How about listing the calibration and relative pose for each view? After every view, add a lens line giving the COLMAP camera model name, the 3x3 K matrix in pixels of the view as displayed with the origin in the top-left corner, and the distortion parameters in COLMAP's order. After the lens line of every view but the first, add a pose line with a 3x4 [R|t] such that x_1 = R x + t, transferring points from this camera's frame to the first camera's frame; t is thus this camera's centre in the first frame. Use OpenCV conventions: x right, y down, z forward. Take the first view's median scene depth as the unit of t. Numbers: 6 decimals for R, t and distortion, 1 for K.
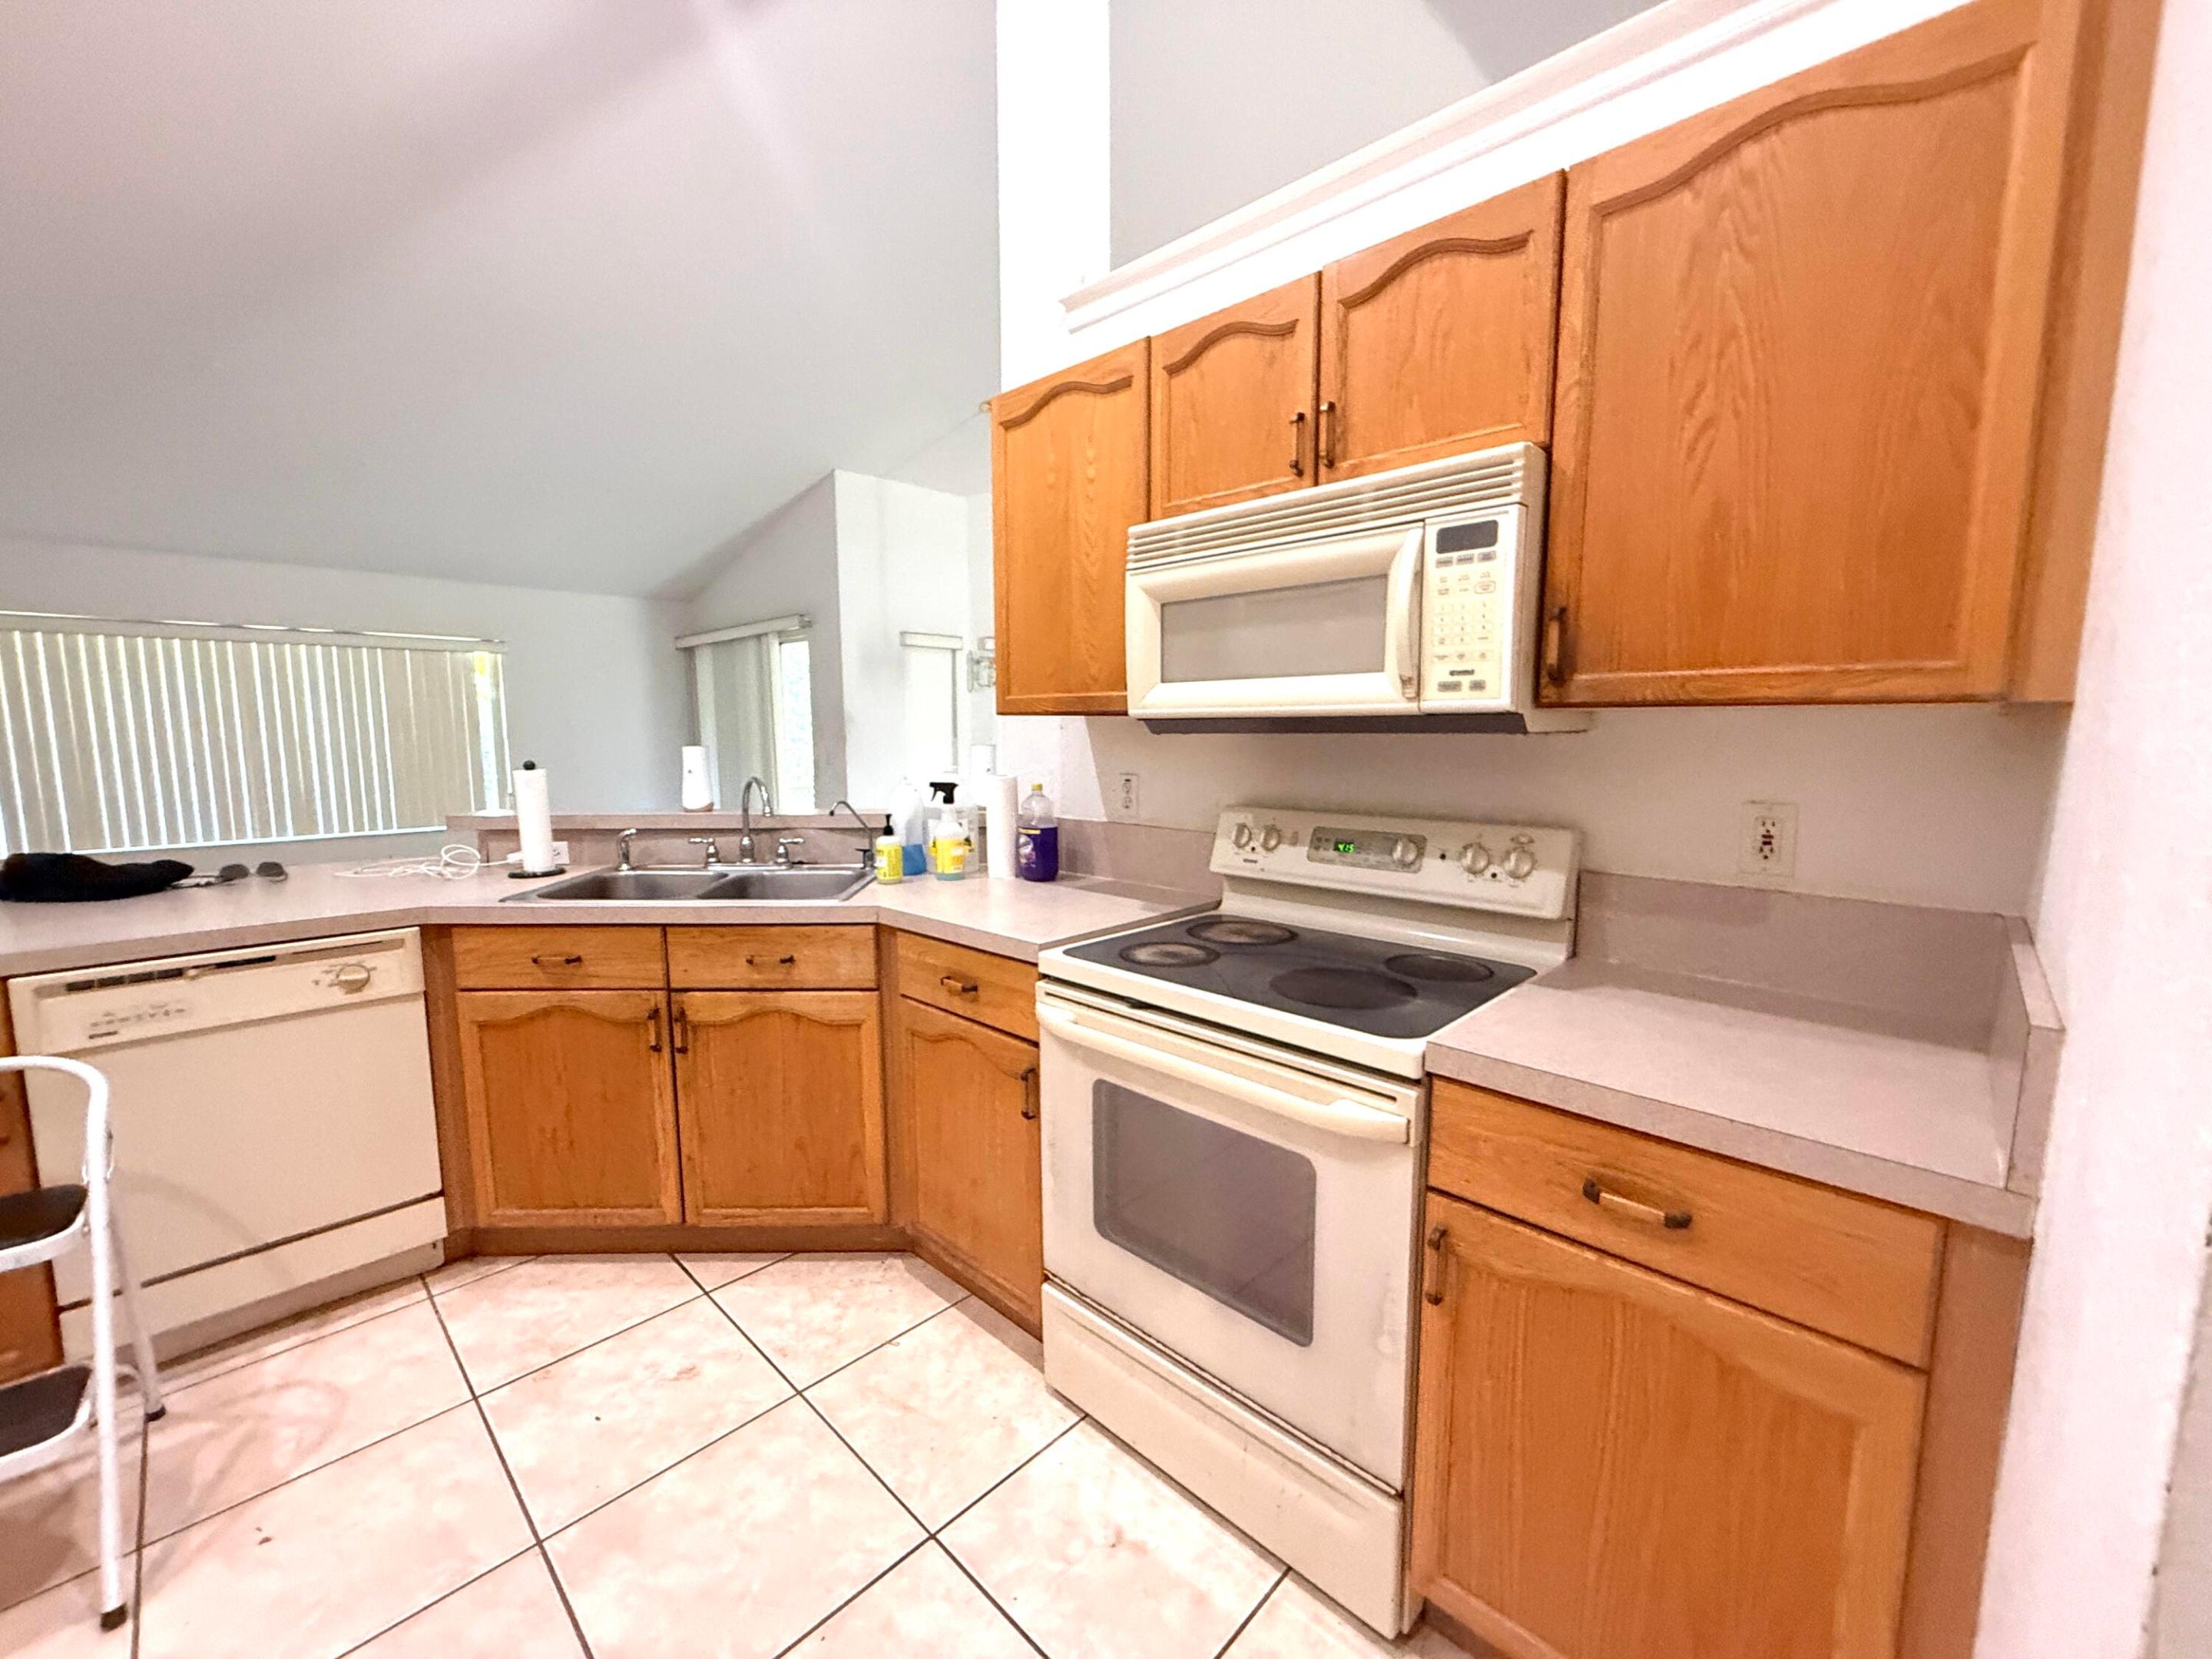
lens RADIAL K [[879.5, 0, 1100.4], [0, 879.5, 828.4], [0, 0, 1]] dist [0.000763, -0.000444]
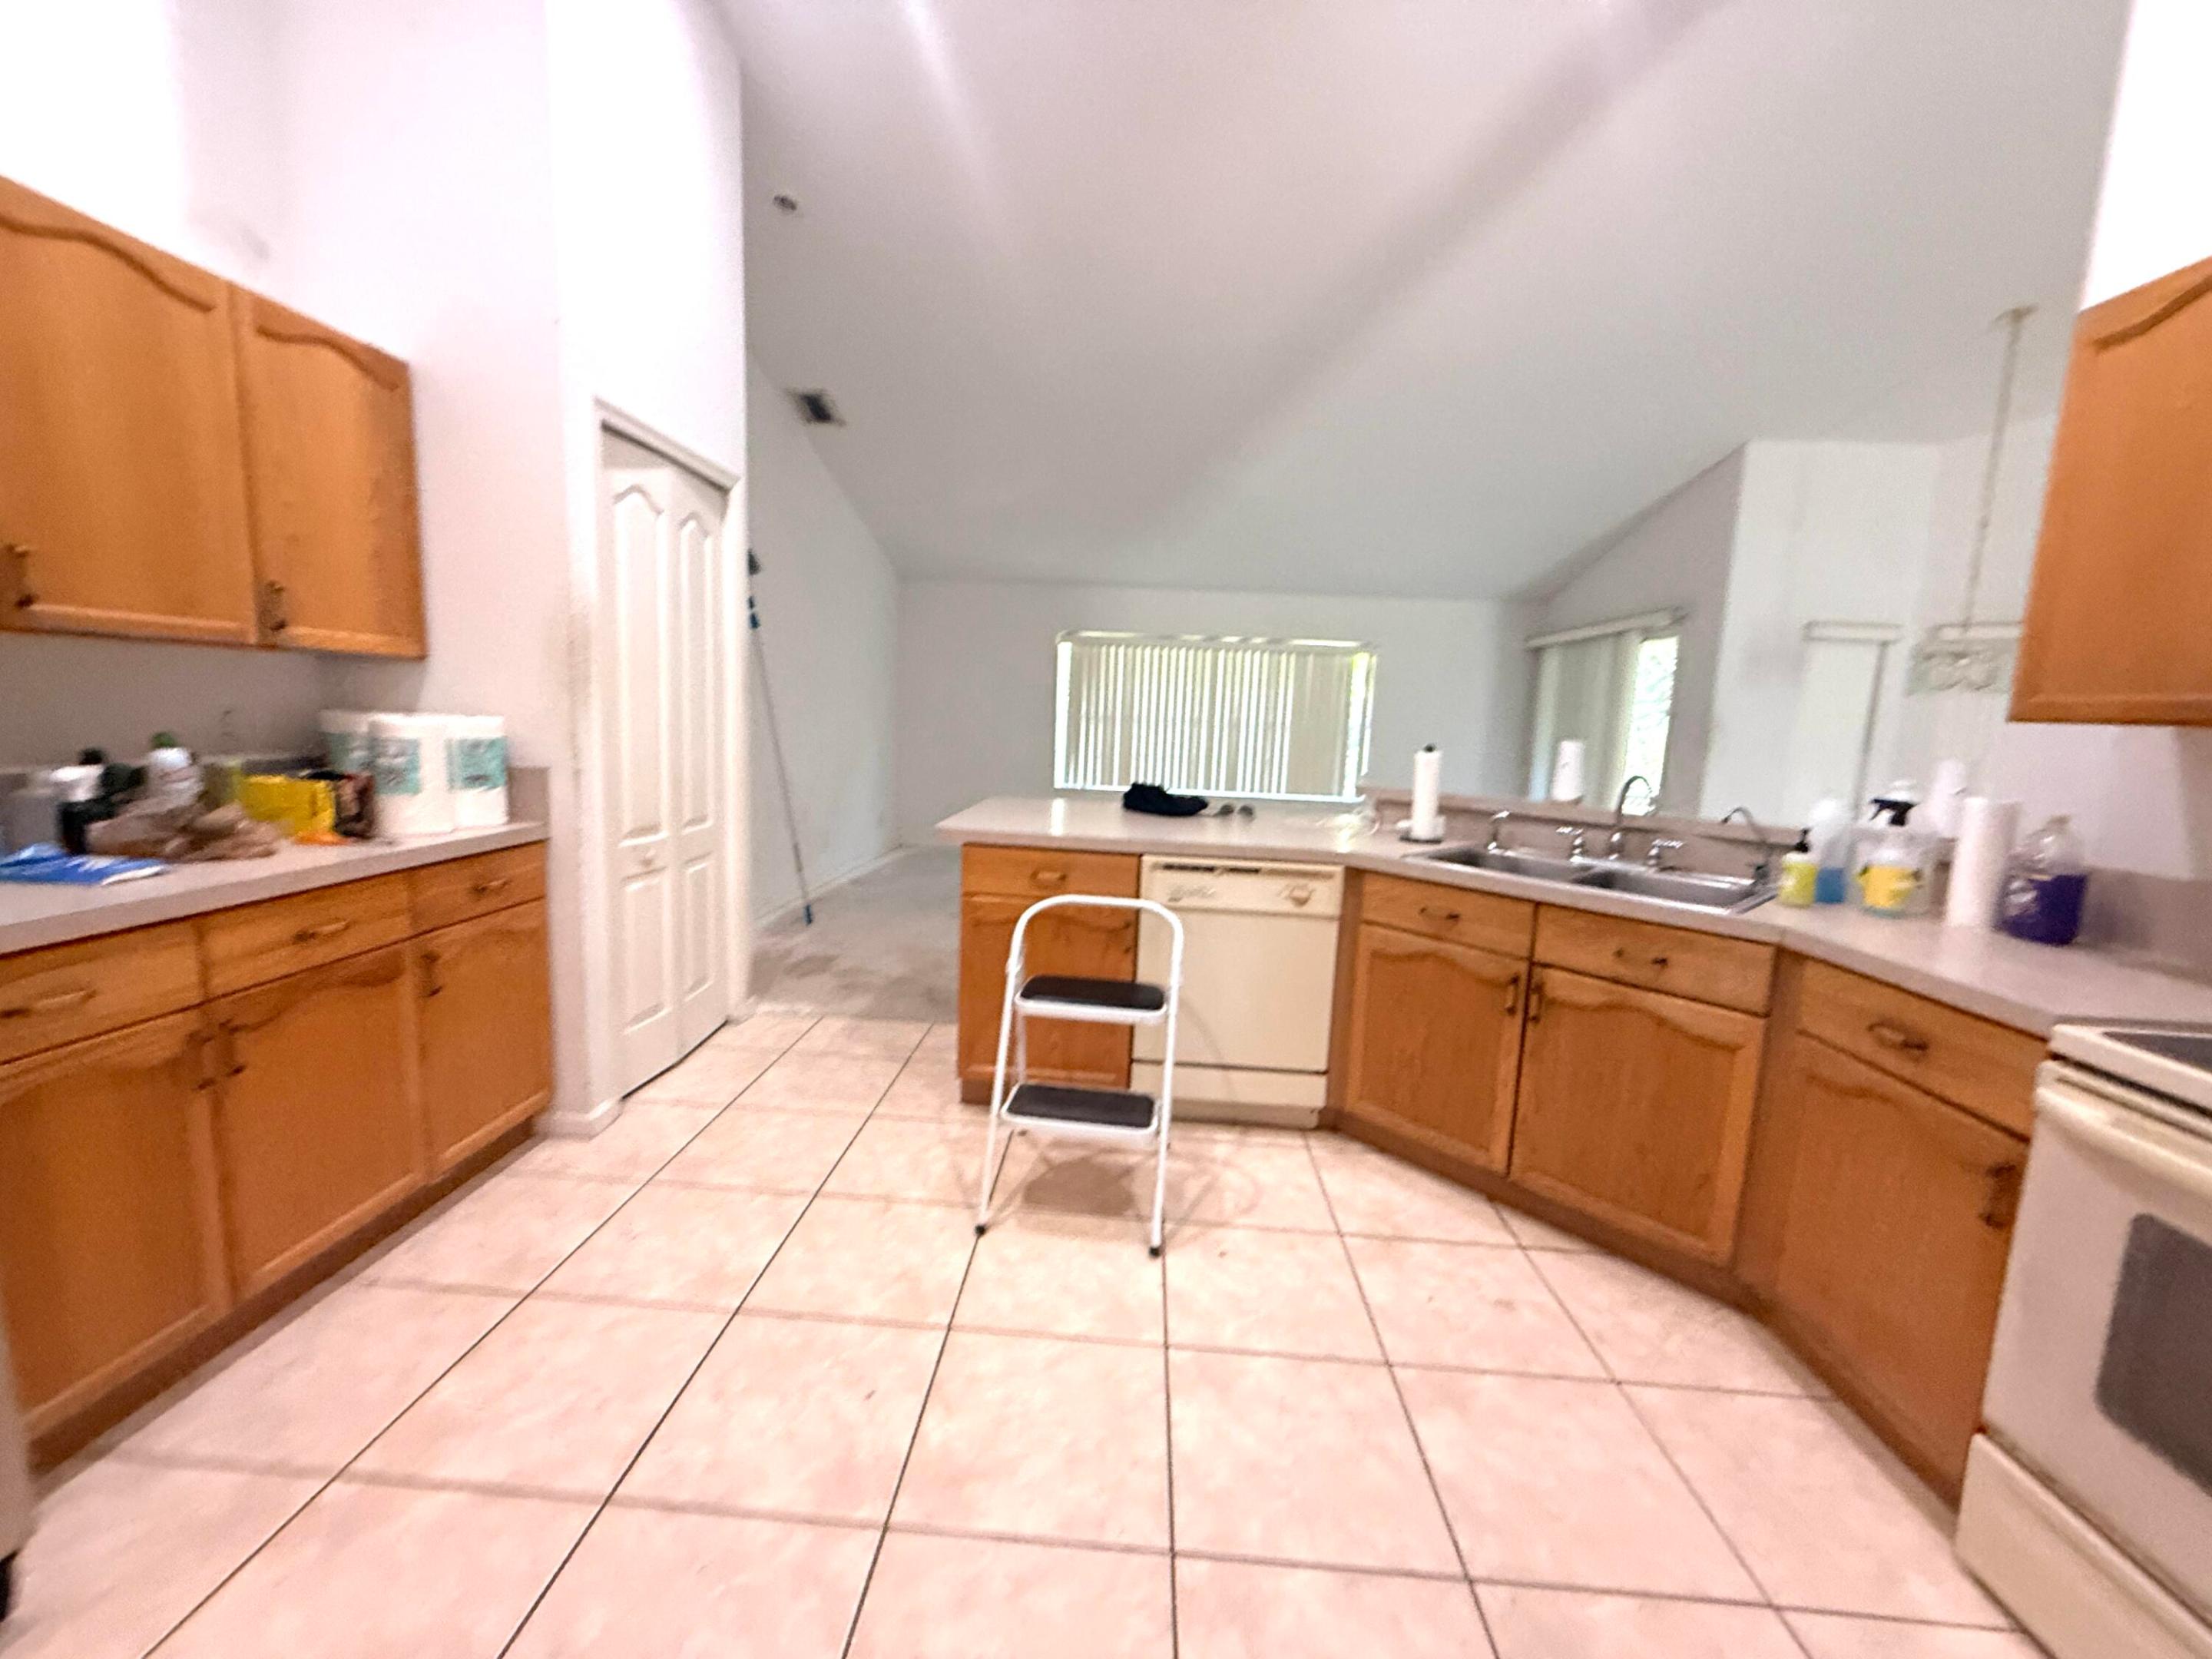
lens RADIAL K [[879.5, 0, 1098.0], [0, 879.5, 827.9], [0, 0, 1]] dist [0.000763, -0.000444]
pose [[0.653940, 0.130279, -0.745244, -0.051509], [-0.131495, 0.989641, 0.057618, 0.027362], [0.745031, 0.060317, 0.664297, -0.126198]]
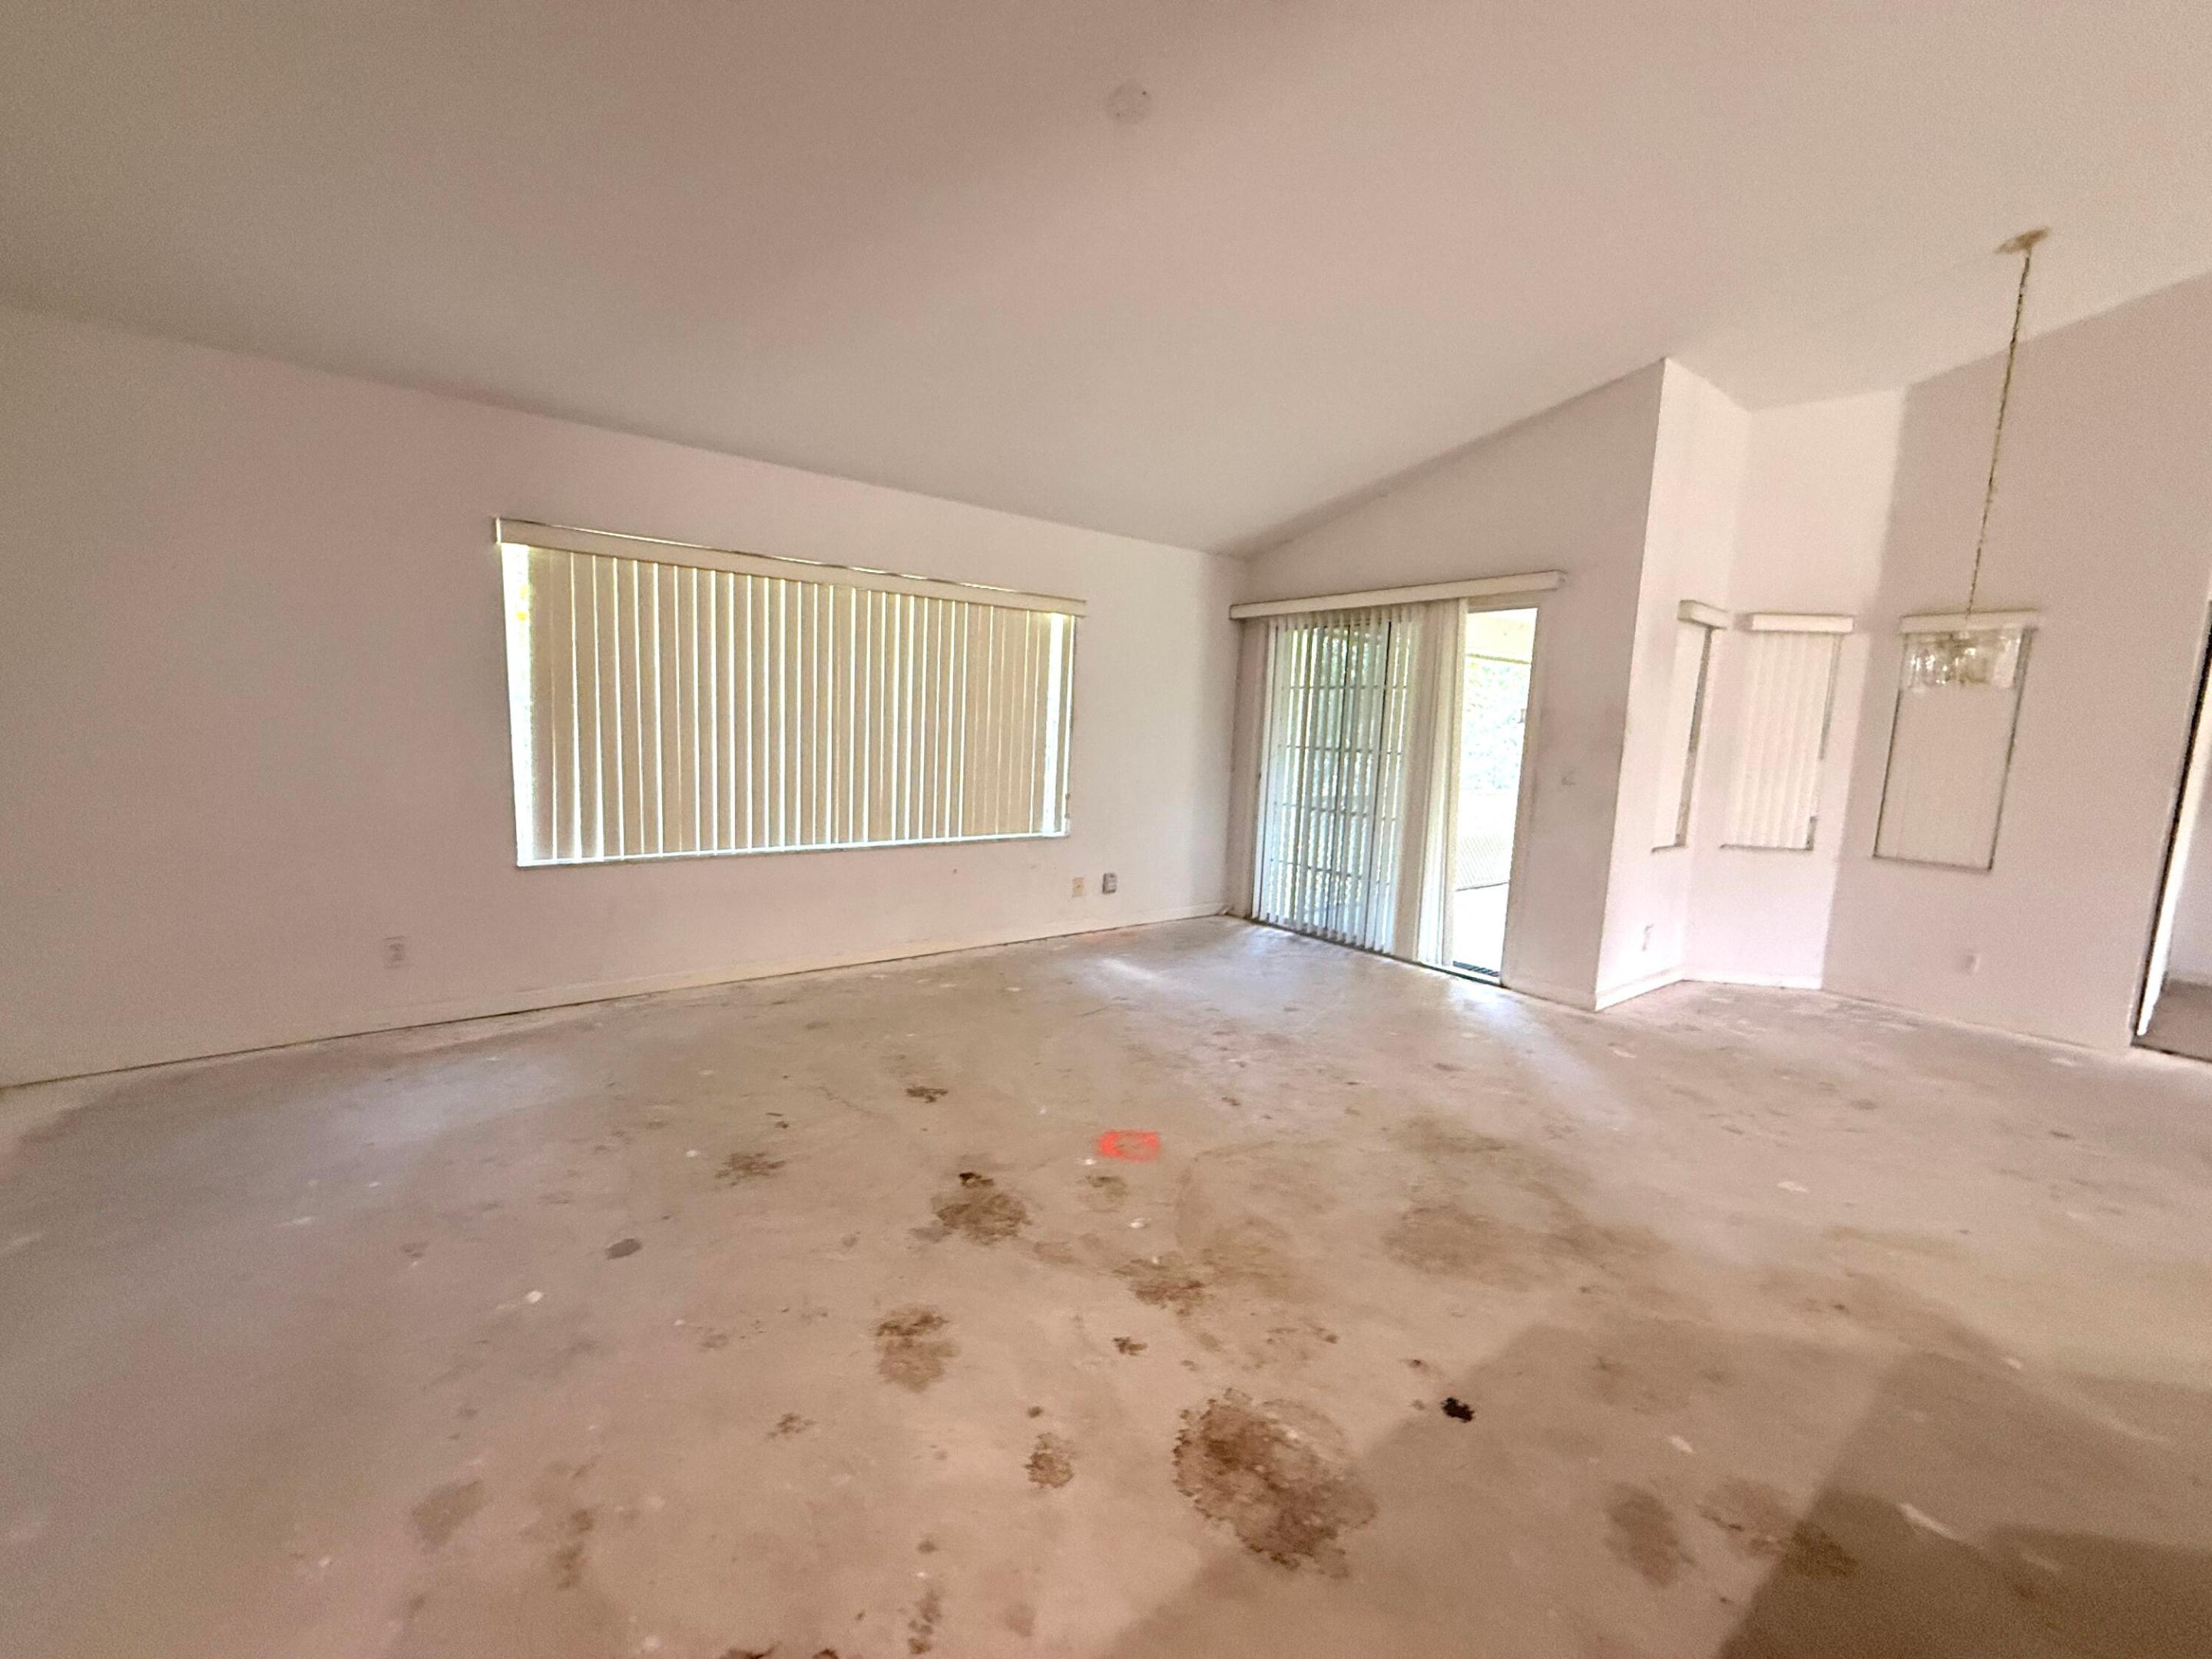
lens RADIAL K [[879.5, 0, 1102.8], [0, 879.5, 825.5], [0, 0, 1]] dist [0.000763, -0.000444]
pose [[0.990127, 0.054730, -0.129050, -1.592625], [-0.055274, 0.998471, -0.000635, -0.044133], [0.128818, 0.007761, 0.991638, 0.677034]]
